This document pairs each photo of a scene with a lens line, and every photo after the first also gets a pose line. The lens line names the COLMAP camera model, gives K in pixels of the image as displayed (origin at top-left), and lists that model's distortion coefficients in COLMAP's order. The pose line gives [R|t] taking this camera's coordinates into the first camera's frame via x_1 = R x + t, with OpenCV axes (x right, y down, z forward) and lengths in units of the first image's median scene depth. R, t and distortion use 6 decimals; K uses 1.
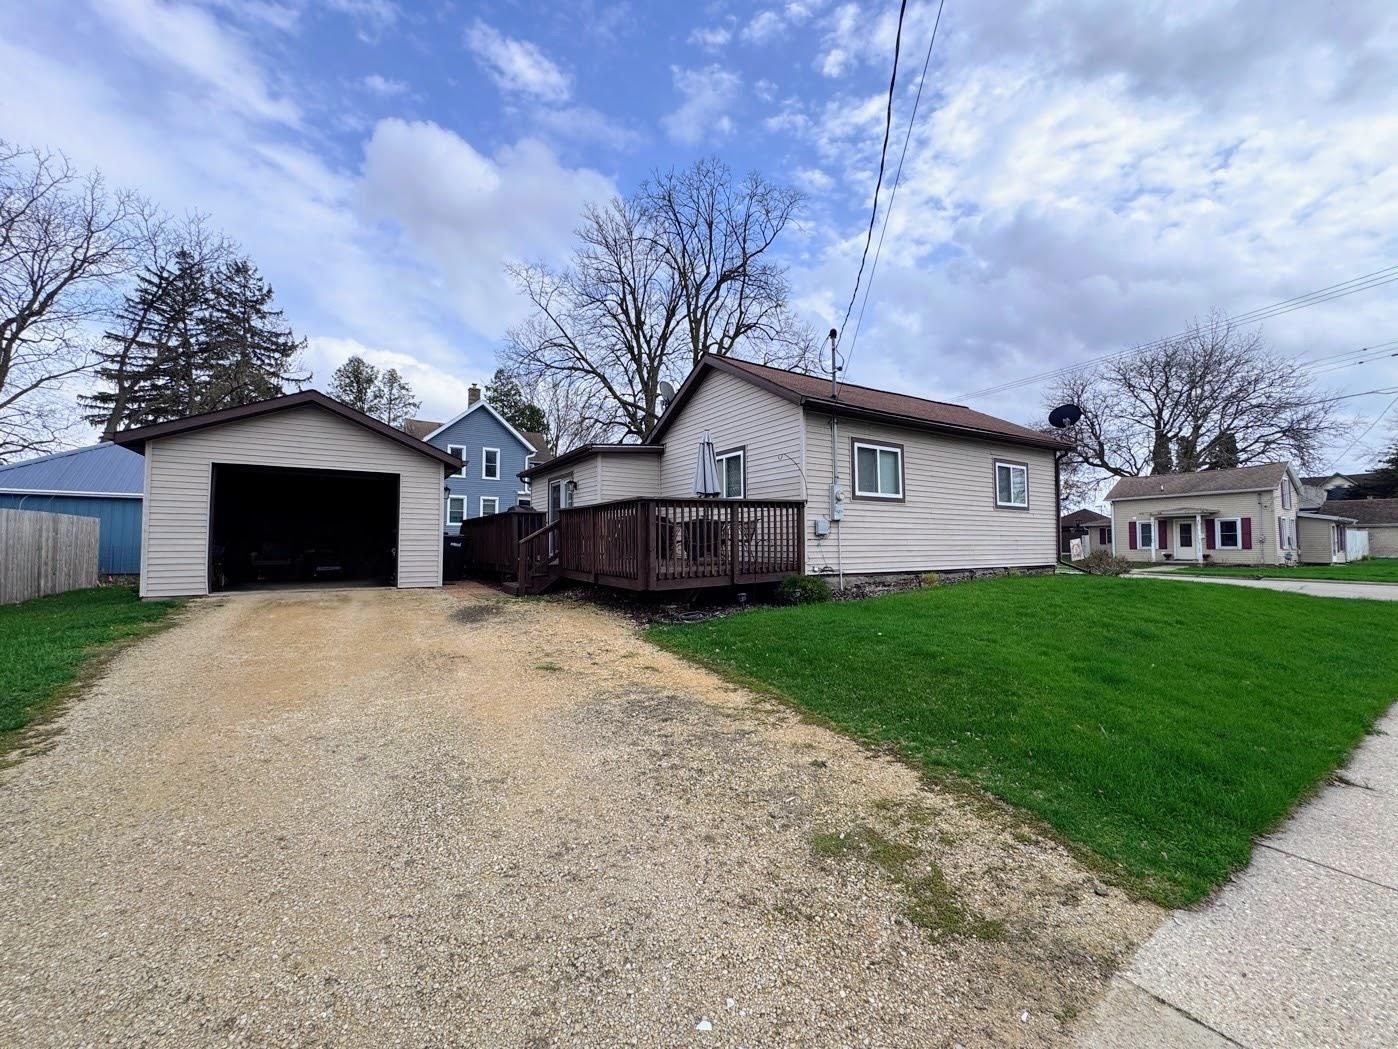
lens RADIAL K [[559.6, 0, 699.0], [0, 559.6, 524.5], [0, 0, 1]] dist [-0.007520, -0.000576]
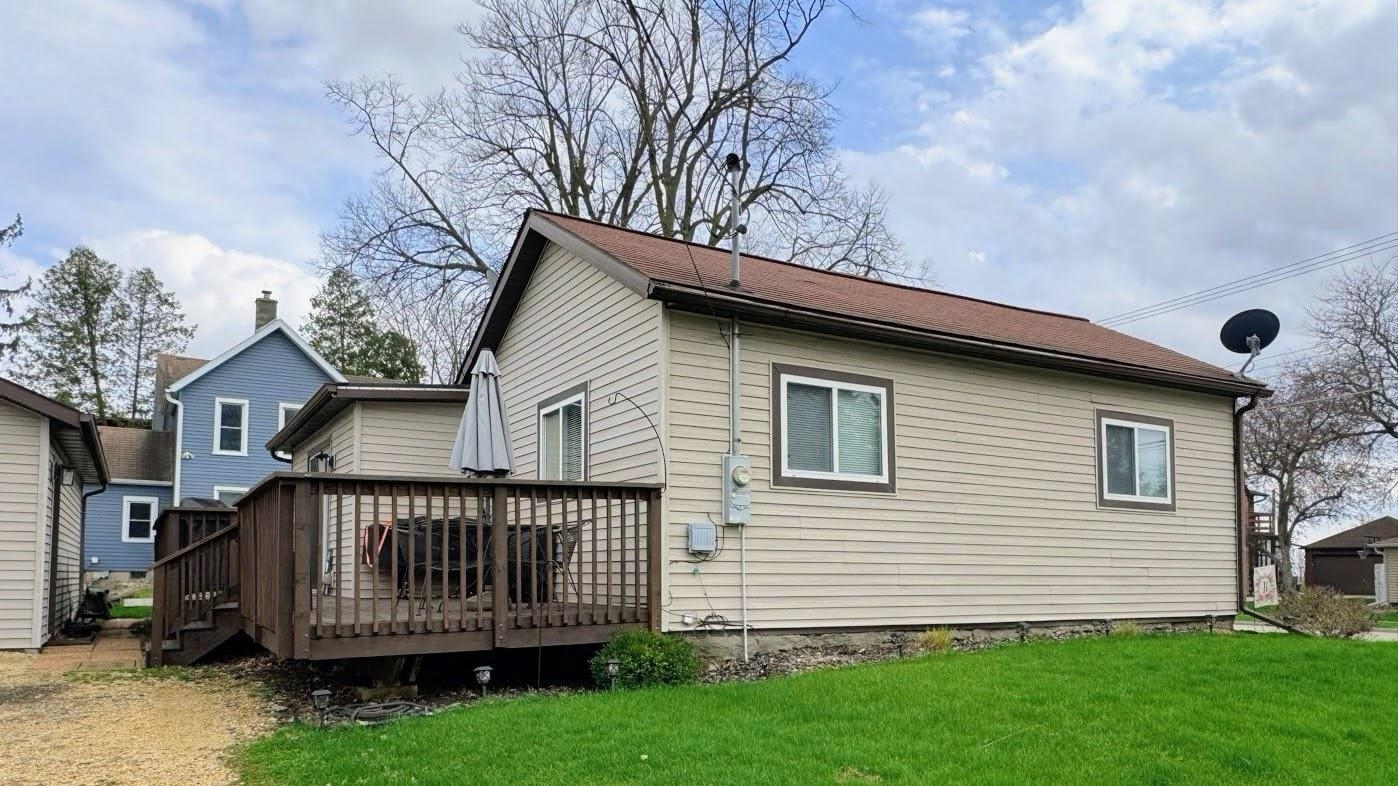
lens RADIAL K [[964.6, 0, 703.0], [0, 964.6, 528.5], [0, 0, 1]] dist [-0.006492, -0.001025]
pose [[0.999378, 0.003839, -0.035050, 0.211313], [-0.004374, 0.999875, -0.015185, 0.008274], [0.034987, 0.015329, 0.999270, 0.100716]]
